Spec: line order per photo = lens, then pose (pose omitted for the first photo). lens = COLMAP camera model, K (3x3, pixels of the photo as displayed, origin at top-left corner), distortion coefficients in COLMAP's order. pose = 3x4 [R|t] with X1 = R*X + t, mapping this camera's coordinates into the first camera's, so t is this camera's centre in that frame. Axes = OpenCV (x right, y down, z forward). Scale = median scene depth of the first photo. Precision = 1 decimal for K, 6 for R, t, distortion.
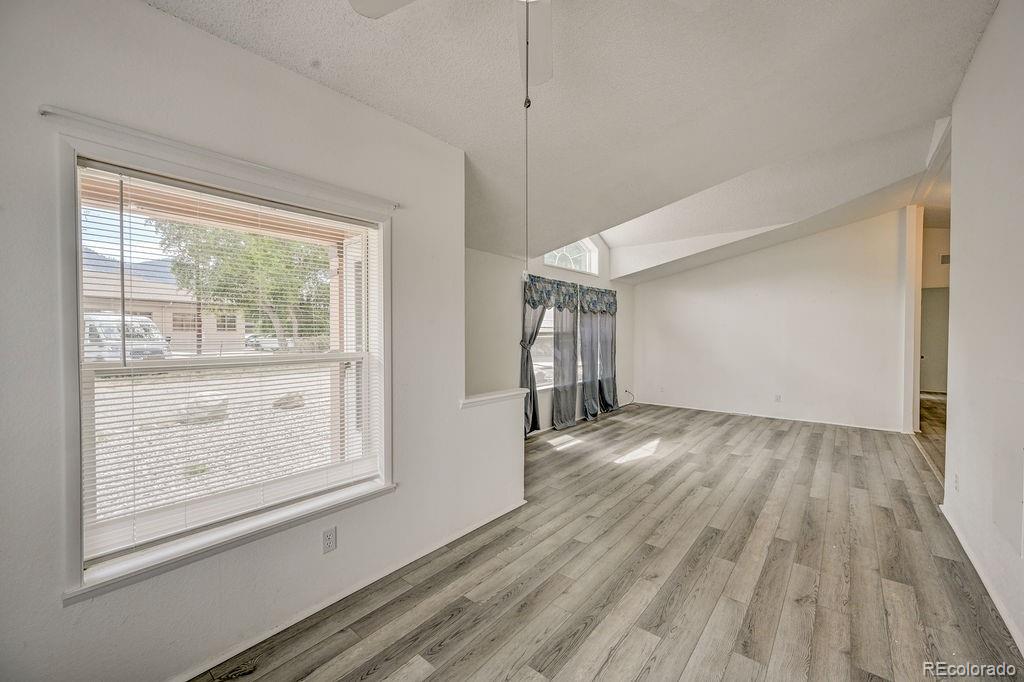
lens RADIAL K [[403.4, 0, 516.2], [0, 403.4, 339.1], [0, 0, 1]] dist [-0.000670, 0.000236]
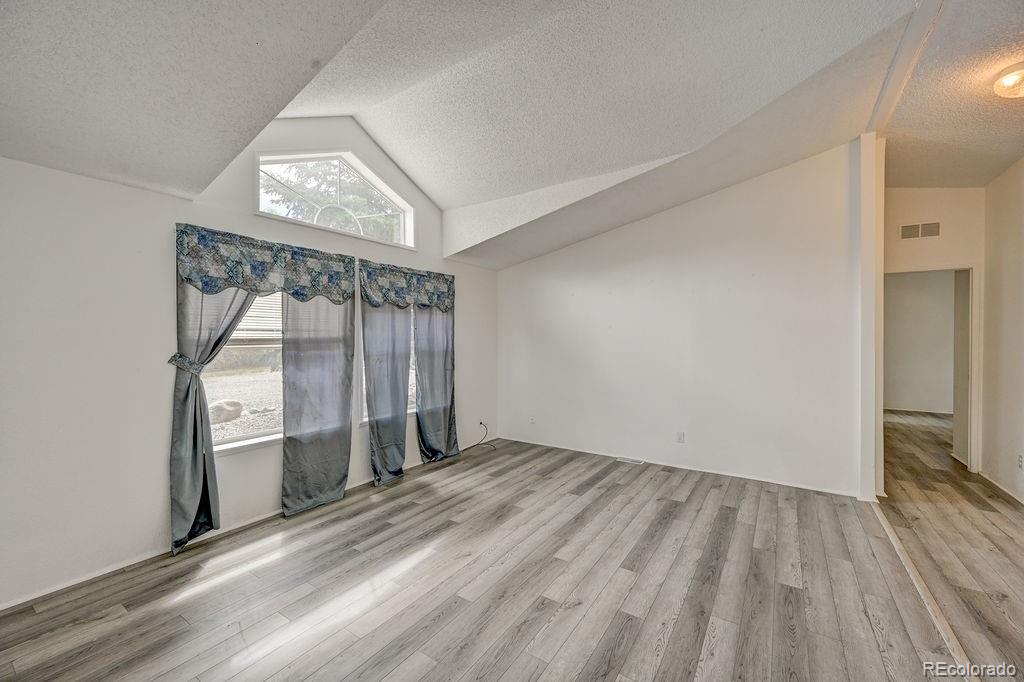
lens RADIAL K [[403.4, 0, 515.4], [0, 403.4, 338.9], [0, 0, 1]] dist [-0.000670, 0.000236]
pose [[0.995117, -0.002933, 0.098661, 0.360154], [0.004100, 0.999924, -0.011629, -0.008820], [-0.098619, 0.011977, 0.995053, 0.420128]]
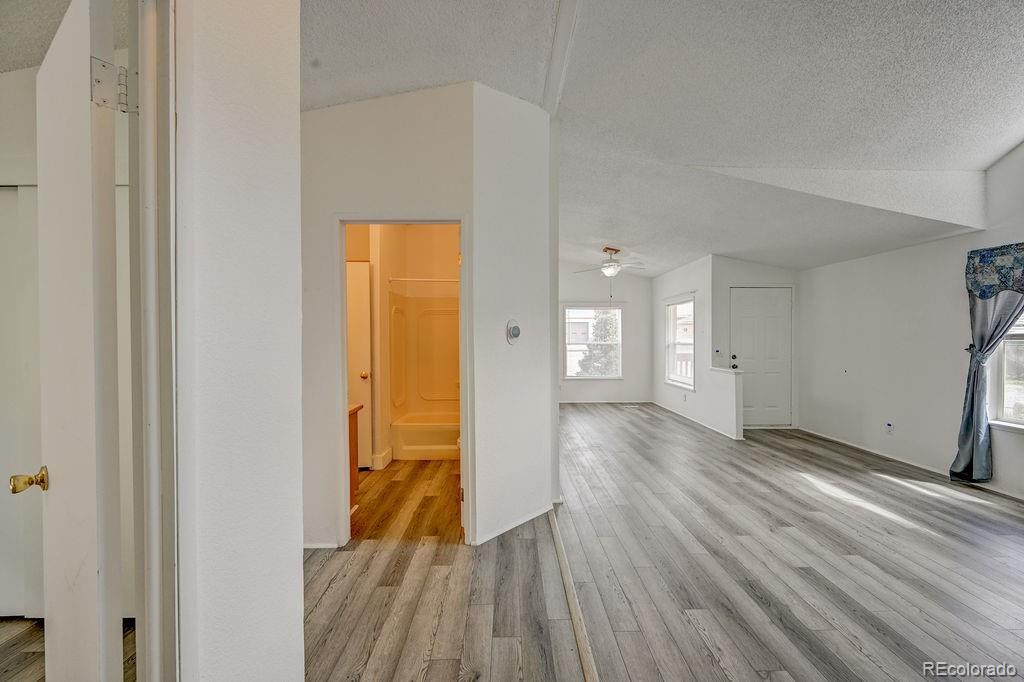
lens RADIAL K [[403.4, 0, 513.2], [0, 403.4, 342.4], [0, 0, 1]] dist [-0.000670, 0.000236]
pose [[-0.763246, 0.010788, -0.646018, 1.006062], [-0.005471, 0.999717, 0.023158, -0.013225], [0.646085, 0.021210, -0.762971, 0.943944]]
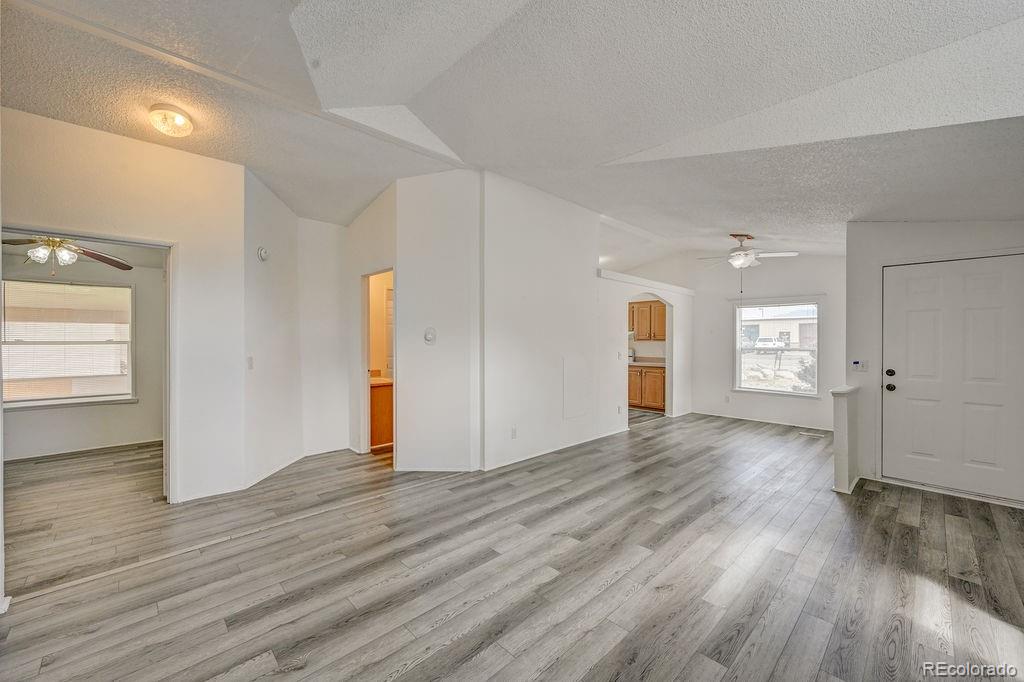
lens RADIAL K [[403.4, 0, 512.7], [0, 403.4, 341.9], [0, 0, 1]] dist [-0.000670, 0.000236]
pose [[-0.992760, -0.003175, 0.120076, 0.444347], [-0.001220, 0.999866, 0.016352, -0.016224], [-0.120112, 0.016087, -0.992630, 1.265717]]
